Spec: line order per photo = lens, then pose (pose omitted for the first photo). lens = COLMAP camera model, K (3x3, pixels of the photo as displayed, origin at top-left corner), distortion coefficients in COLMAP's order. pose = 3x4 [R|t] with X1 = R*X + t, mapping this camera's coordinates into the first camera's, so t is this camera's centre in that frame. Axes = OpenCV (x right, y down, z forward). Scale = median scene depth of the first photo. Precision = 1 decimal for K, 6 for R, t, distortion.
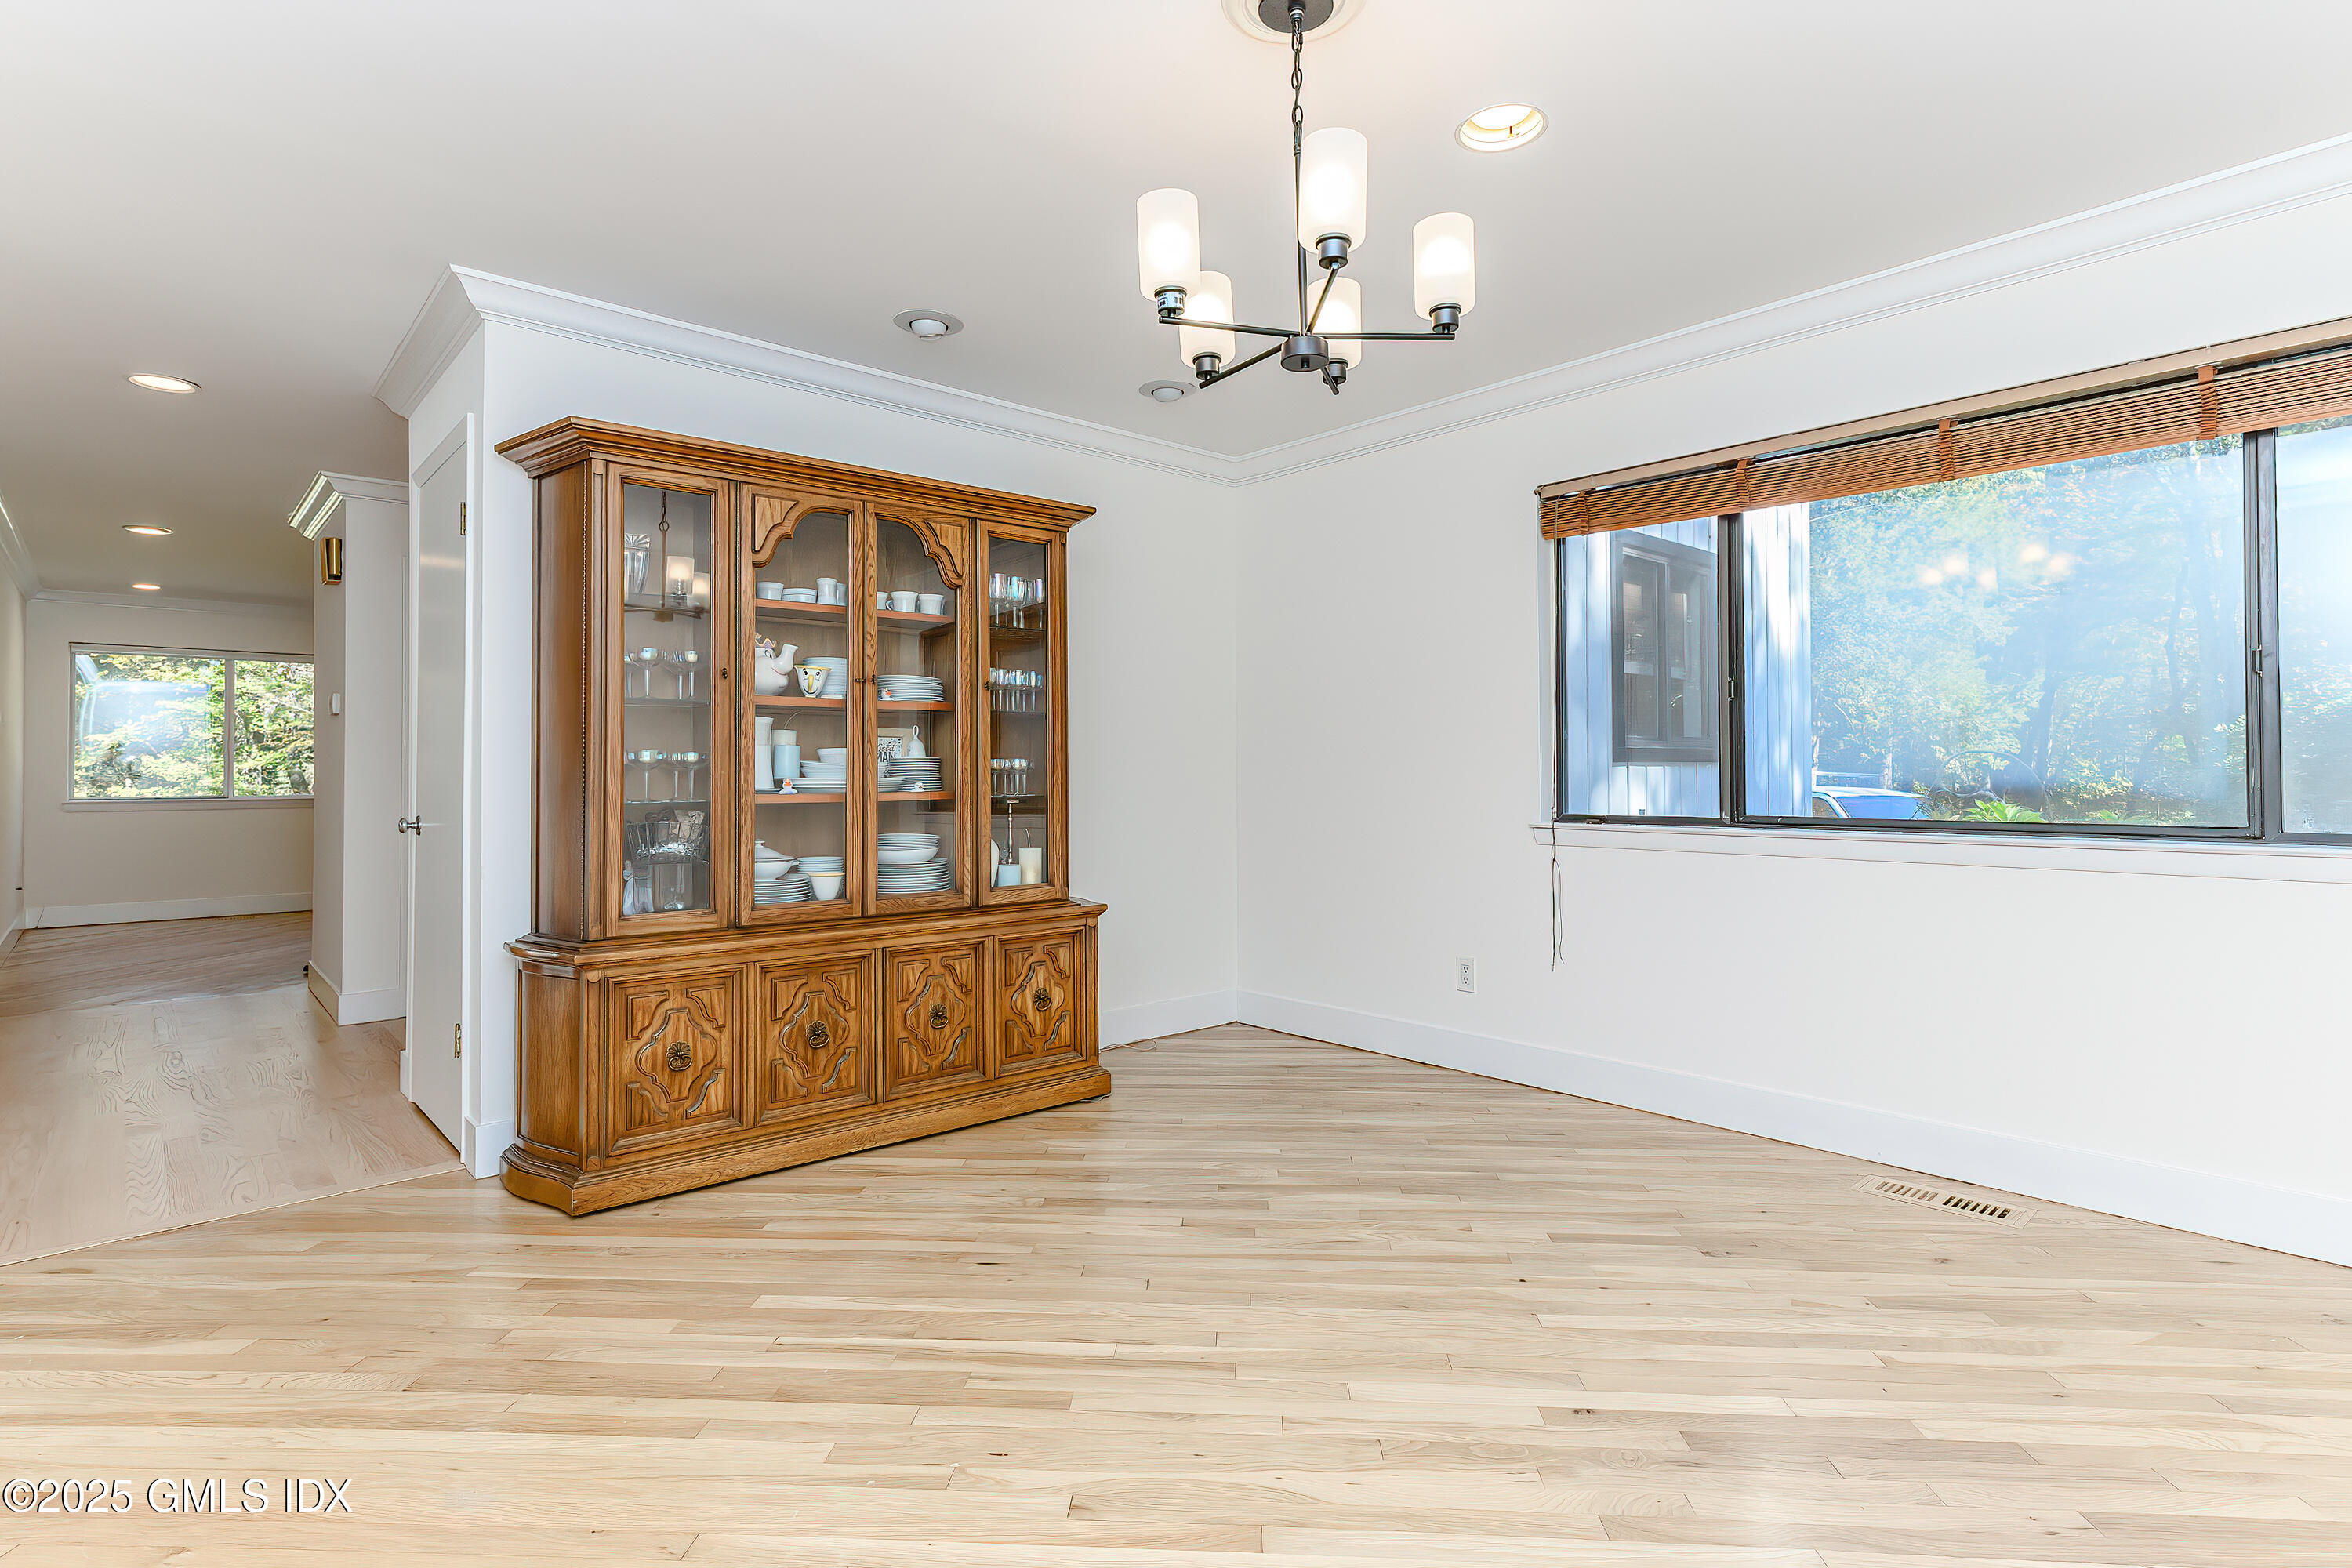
lens RADIAL K [[1146.9, 0, 1172.9], [0, 1146.9, 767.9], [0, 0, 1]] dist [0.014579, -0.000611]
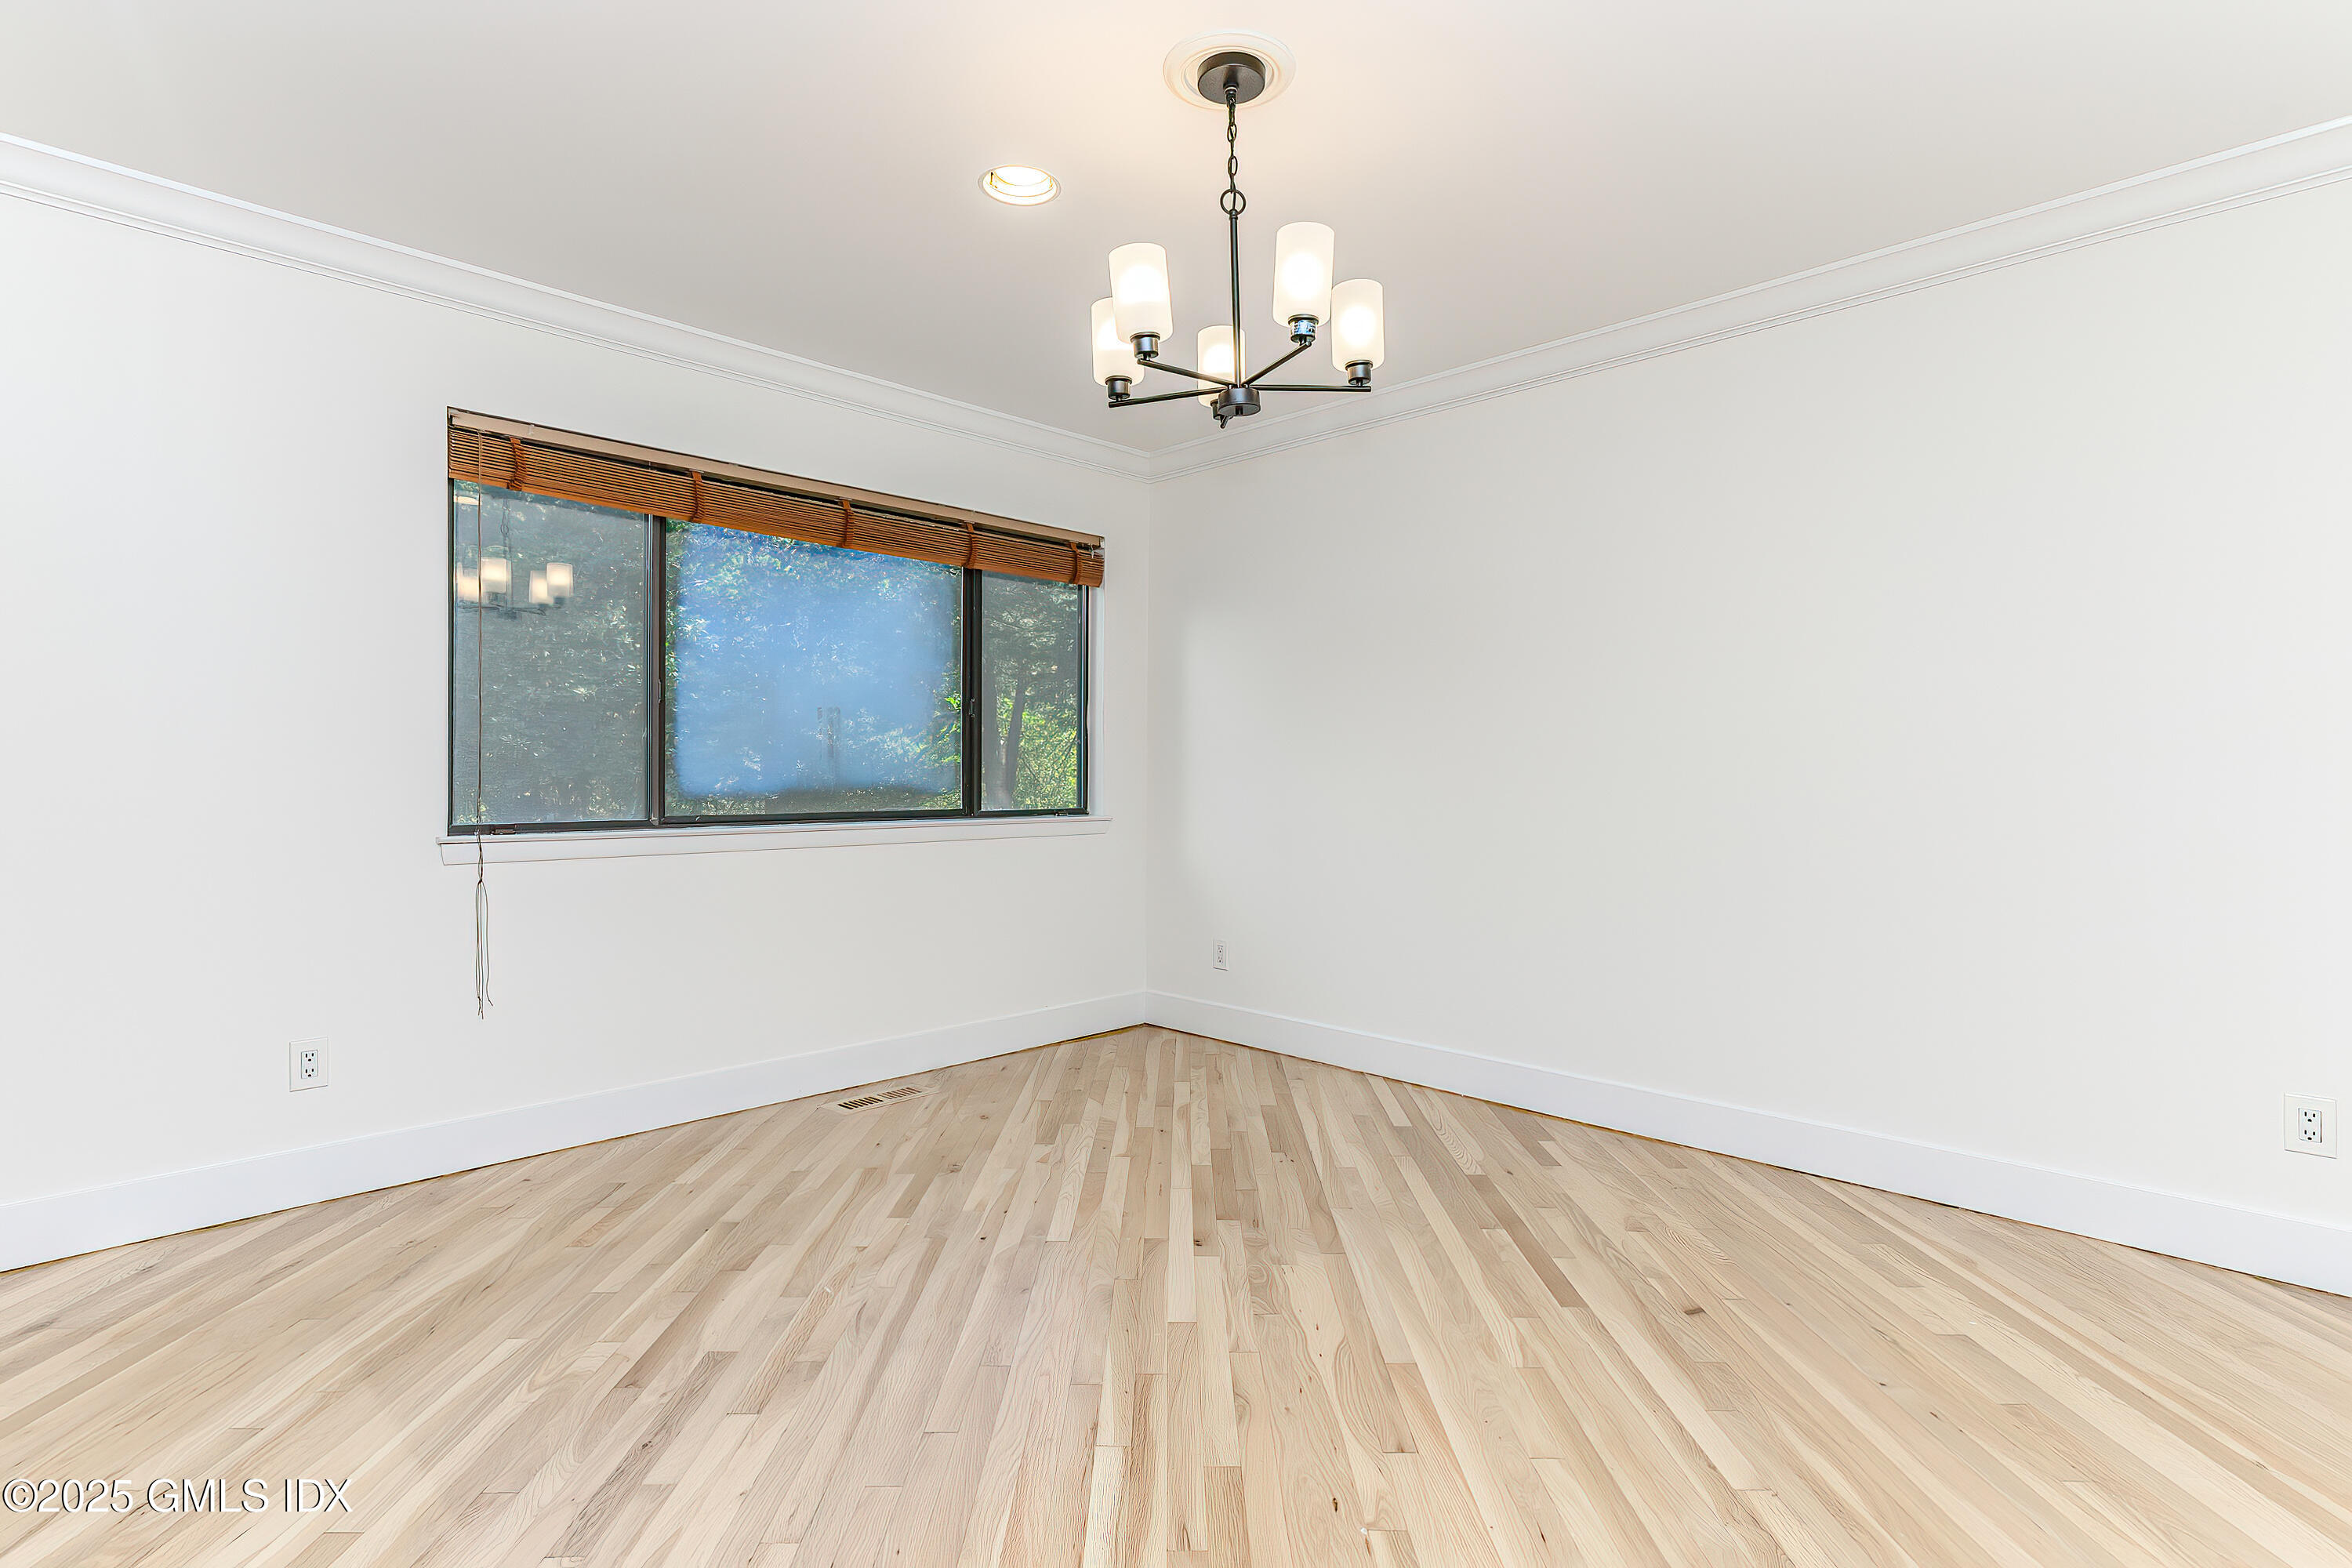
lens RADIAL K [[1146.9, 0, 1173.3], [0, 1146.9, 787.4], [0, 0, 1]] dist [0.014579, -0.000611]
pose [[-0.045056, -0.008883, 0.998945, -0.672286], [-0.006214, 0.999944, 0.008611, 0.004370], [-0.998965, -0.005820, -0.045109, 0.737460]]
